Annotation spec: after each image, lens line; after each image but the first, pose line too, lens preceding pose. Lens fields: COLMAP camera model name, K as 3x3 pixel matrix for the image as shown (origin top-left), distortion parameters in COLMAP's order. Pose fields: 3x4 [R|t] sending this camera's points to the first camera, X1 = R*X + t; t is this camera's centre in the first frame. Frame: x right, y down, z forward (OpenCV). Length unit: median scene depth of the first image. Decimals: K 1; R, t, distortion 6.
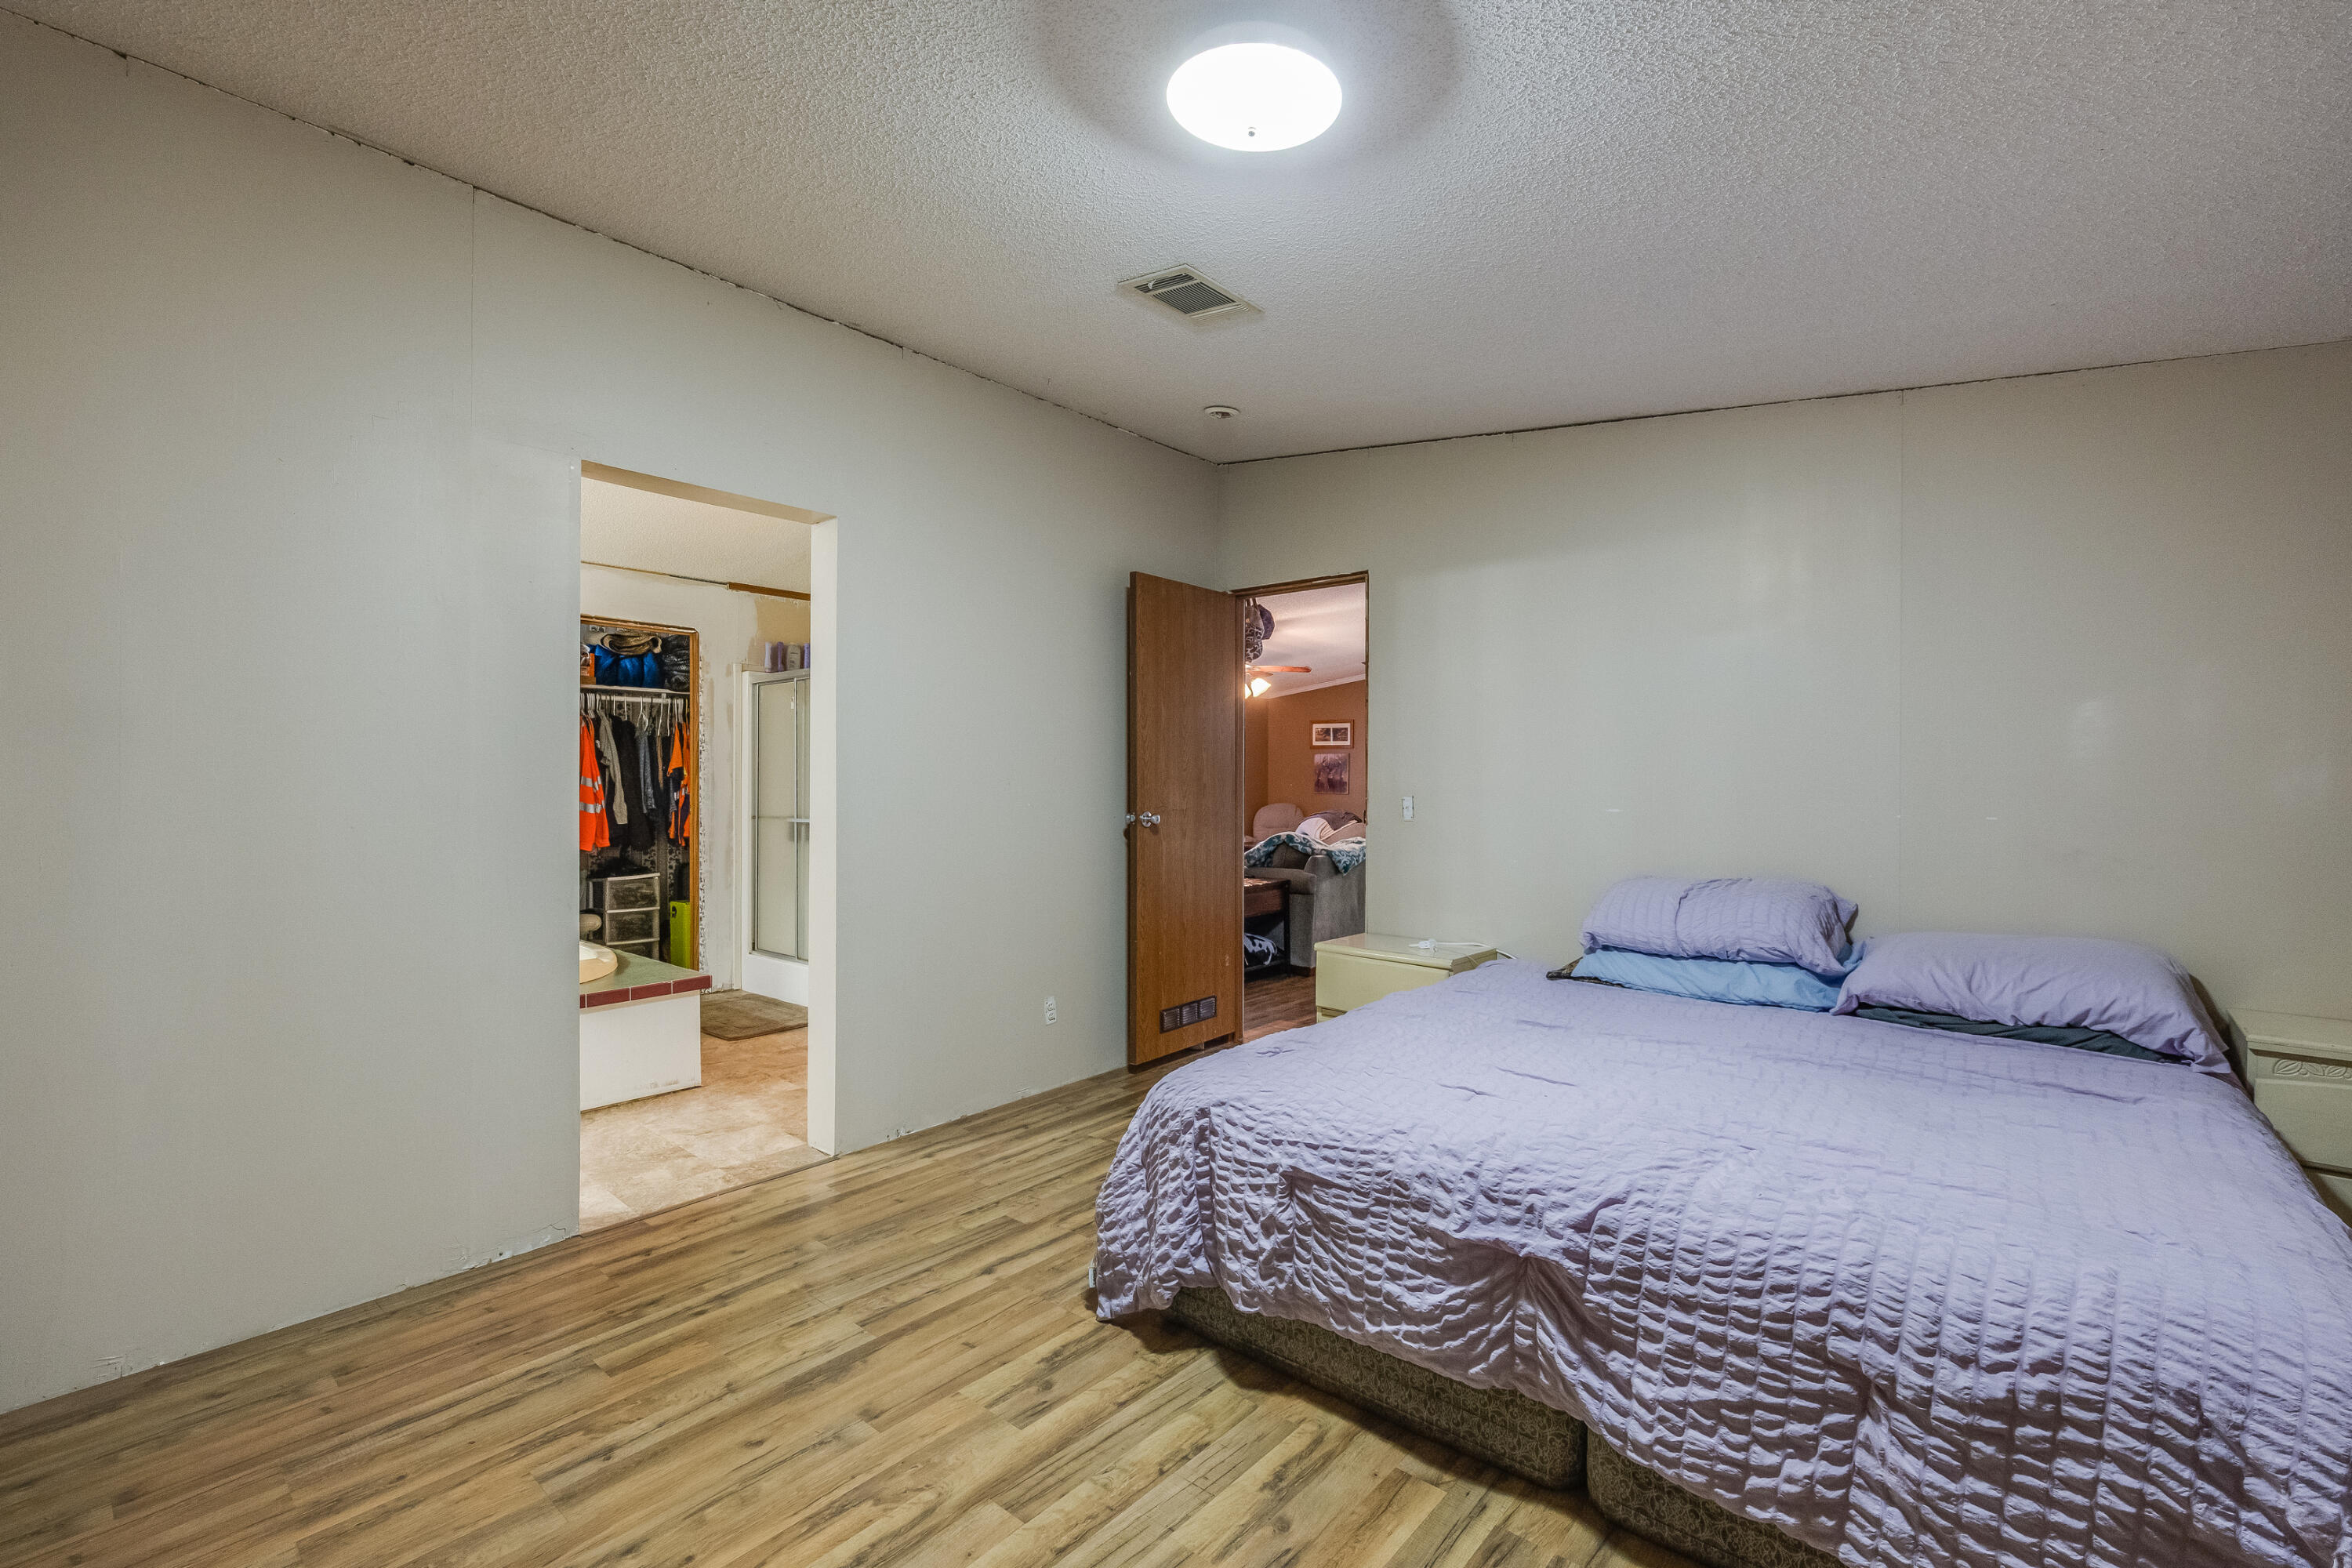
lens RADIAL K [[1017.3, 0, 1176.0], [0, 1017.3, 784.0], [0, 0, 1]] dist [-0.002198, 0.000764]
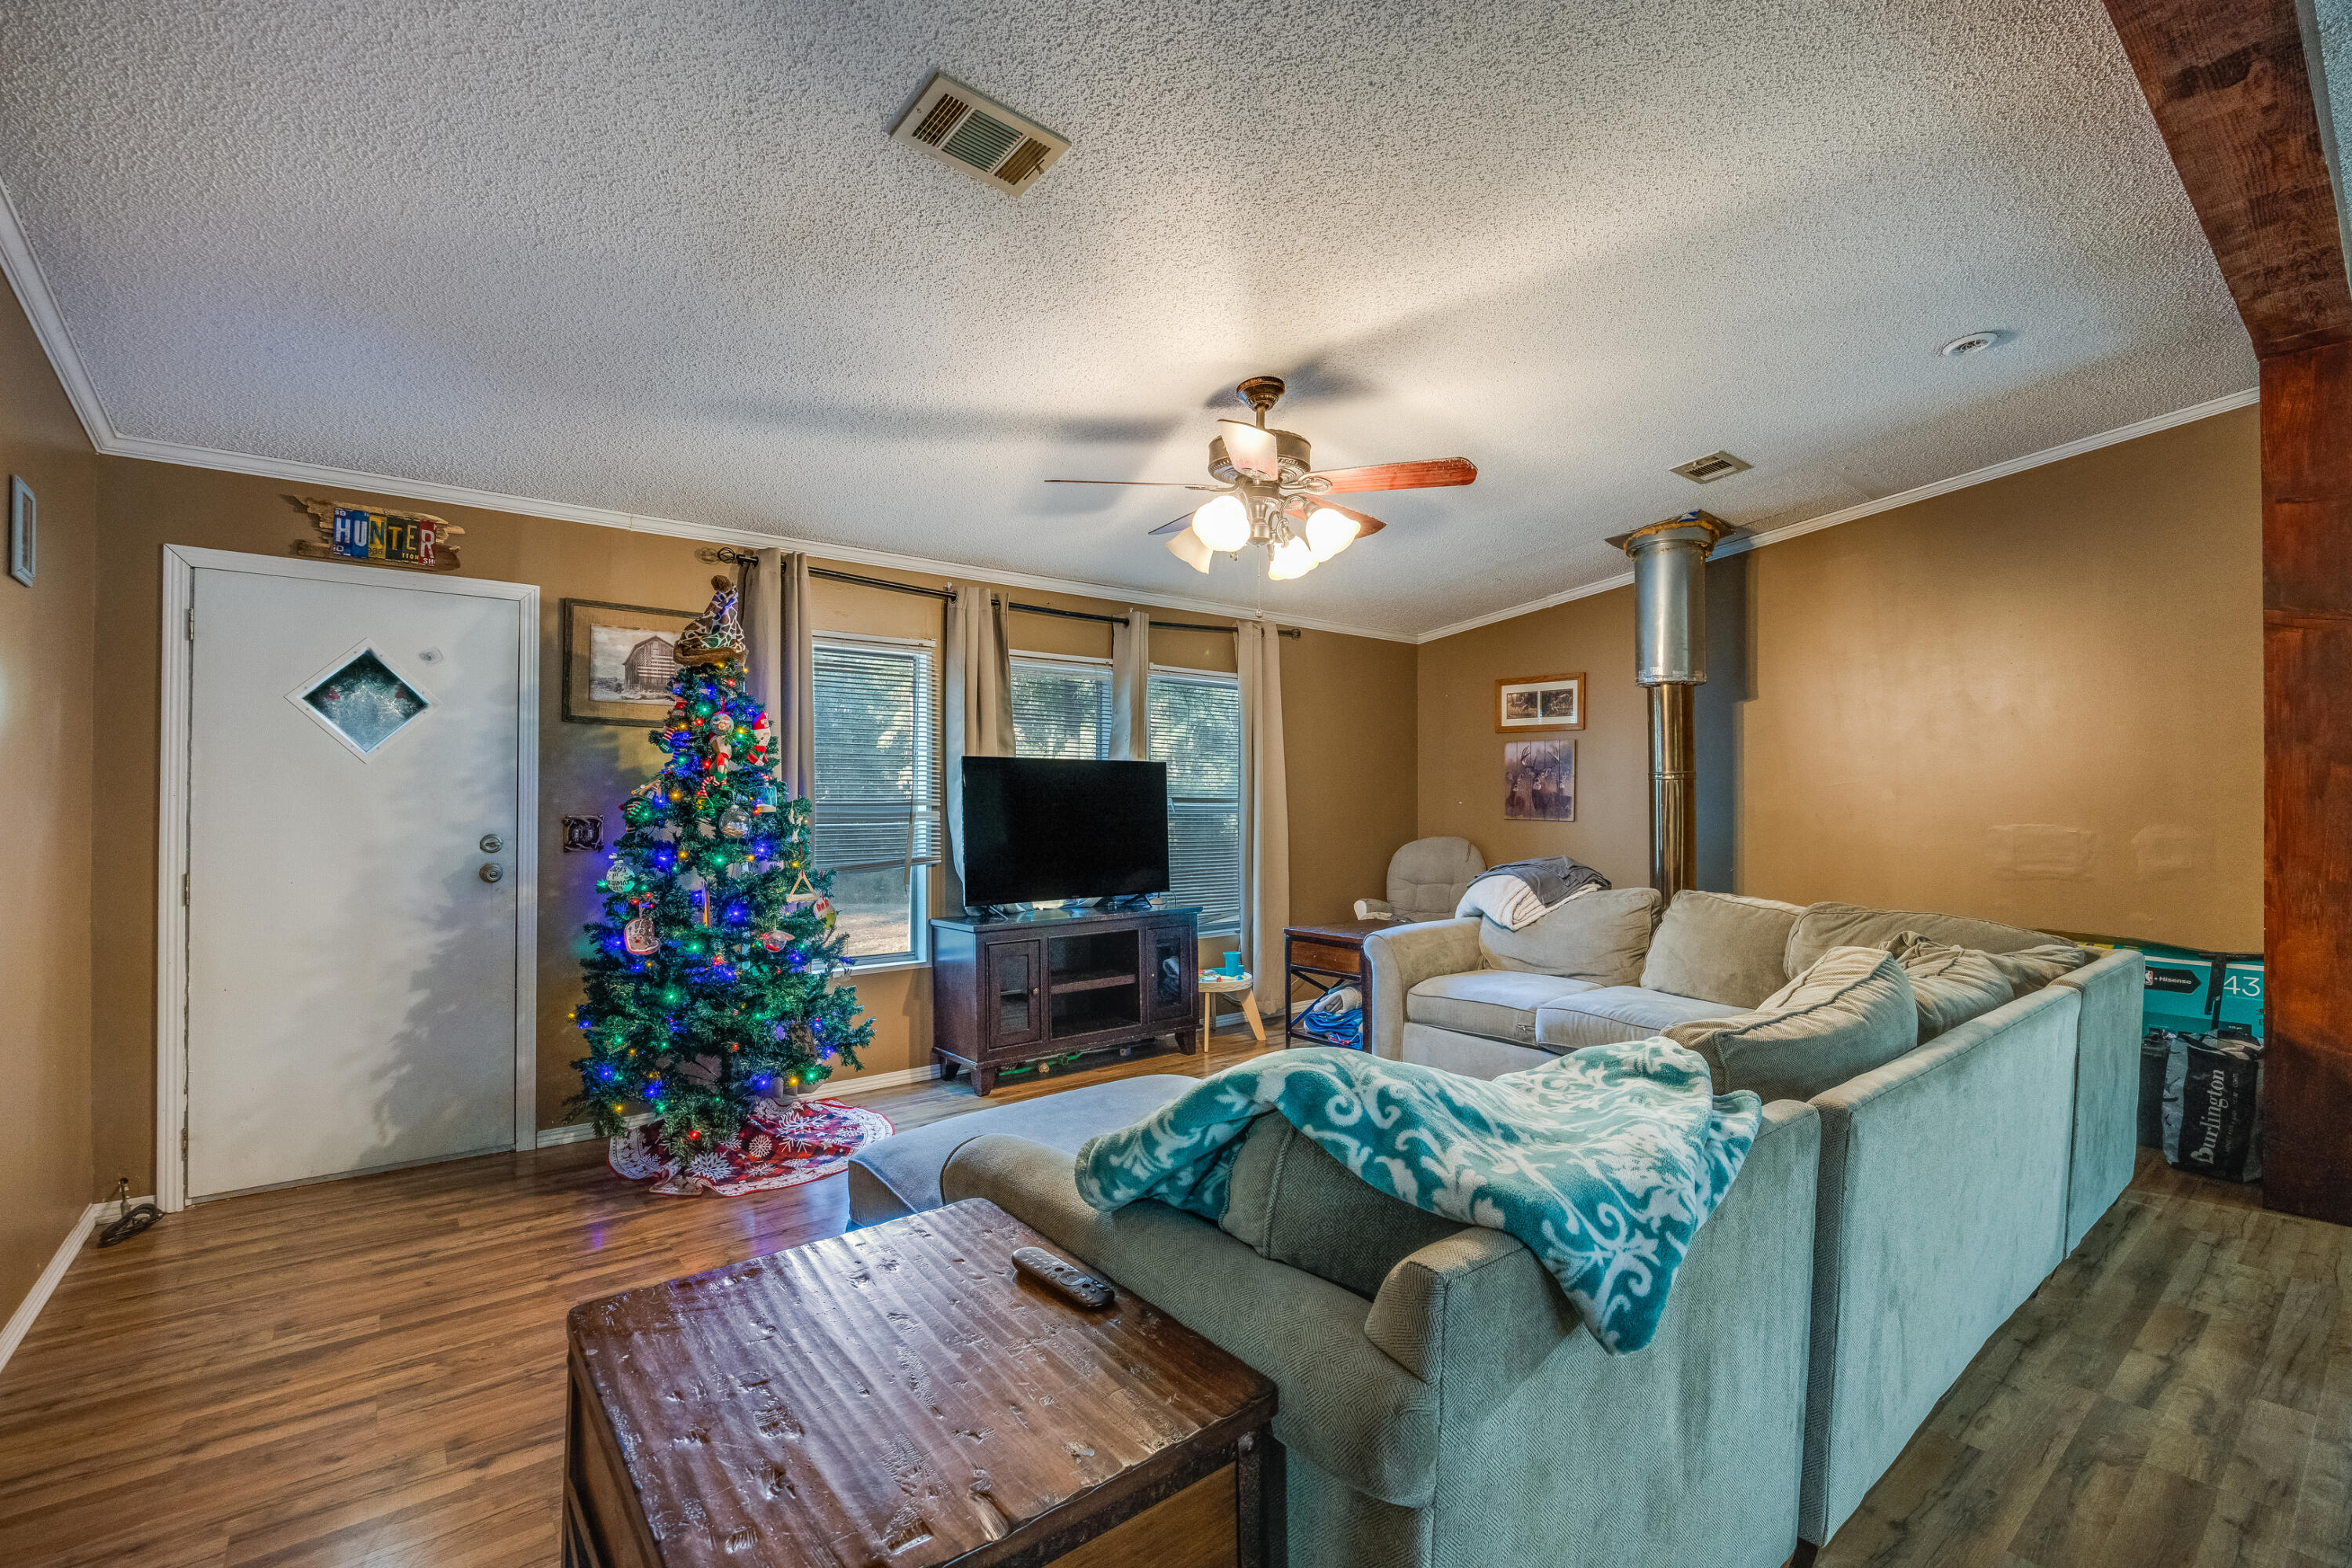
lens RADIAL K [[1017.3, 0, 1176.0], [0, 1017.3, 784.0], [0, 0, 1]] dist [-0.002198, 0.000764]
pose [[0.981572, -0.000137, -0.191095, 0.071169], [-0.002438, 0.999909, -0.013239, -0.001349], [0.191080, 0.013461, 0.981482, 0.462937]]
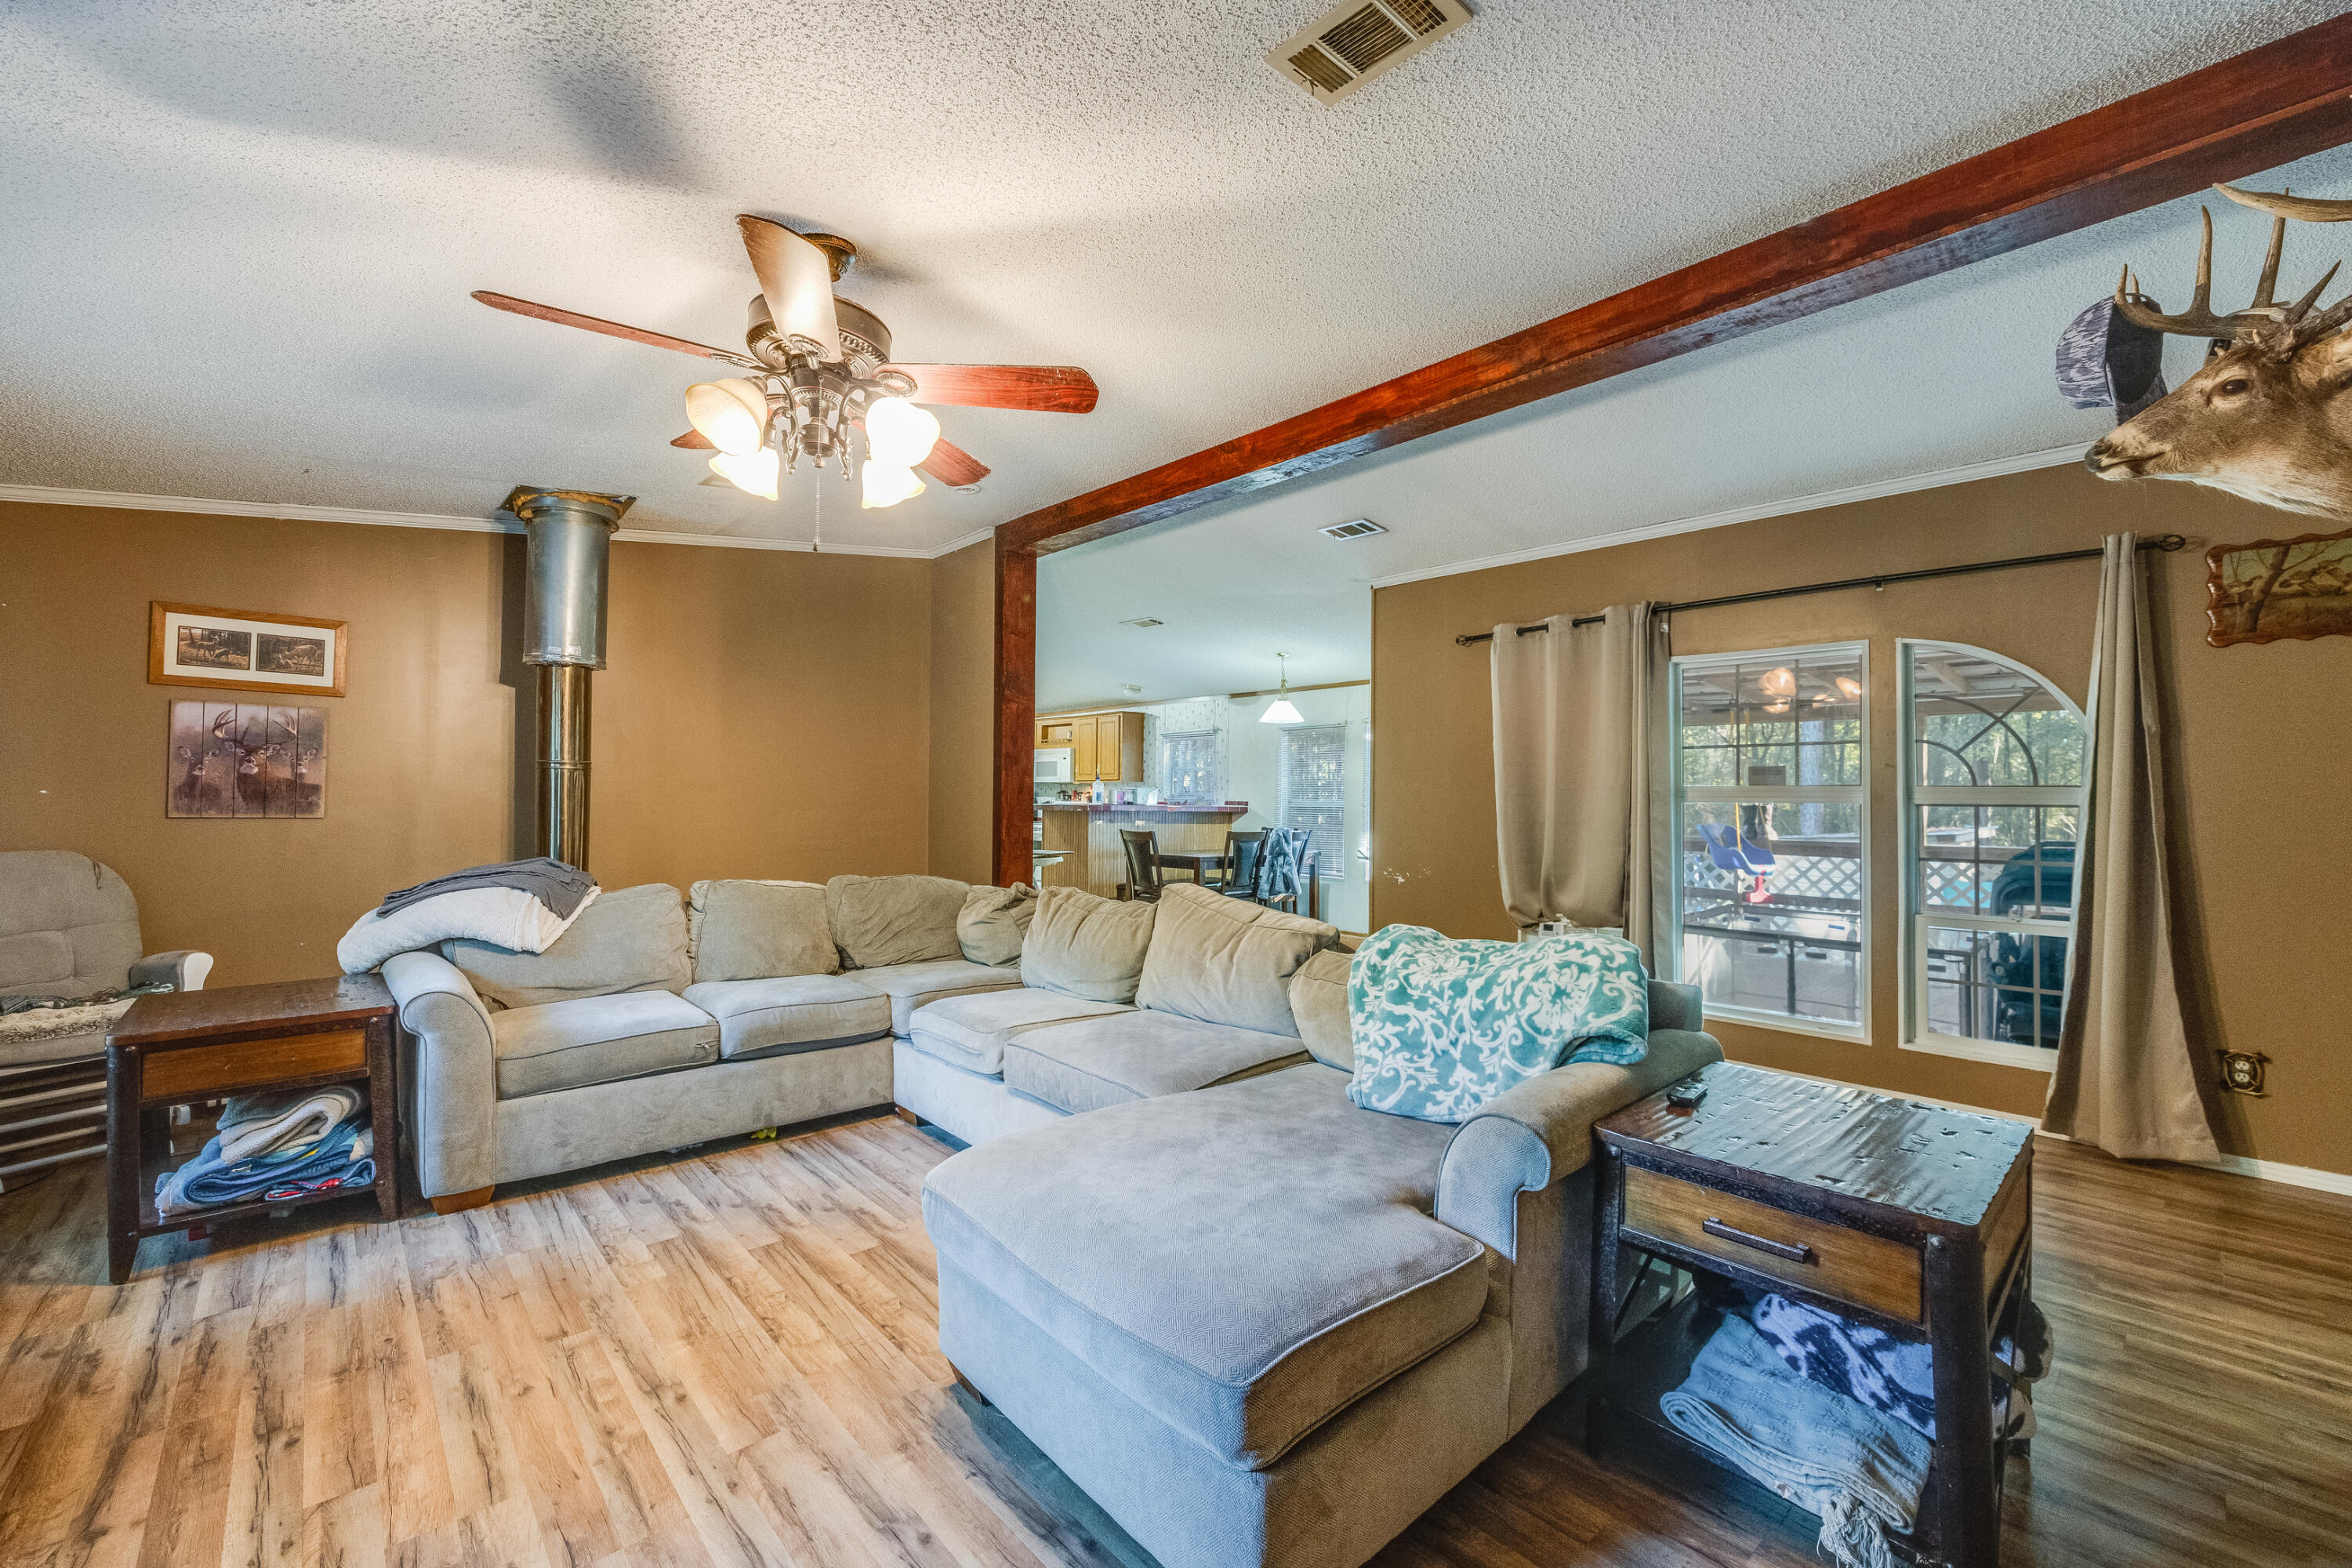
lens RADIAL K [[924.5, 0, 1176.0], [0, 924.5, 784.0], [0, 0, 1]] dist [-0.000345, -0.000088]
pose [[0.106804, 0.013108, 0.994194, -0.136635], [-0.005597, 0.999905, -0.012582, 0.000182], [-0.994264, -0.004221, 0.106867, 0.641414]]
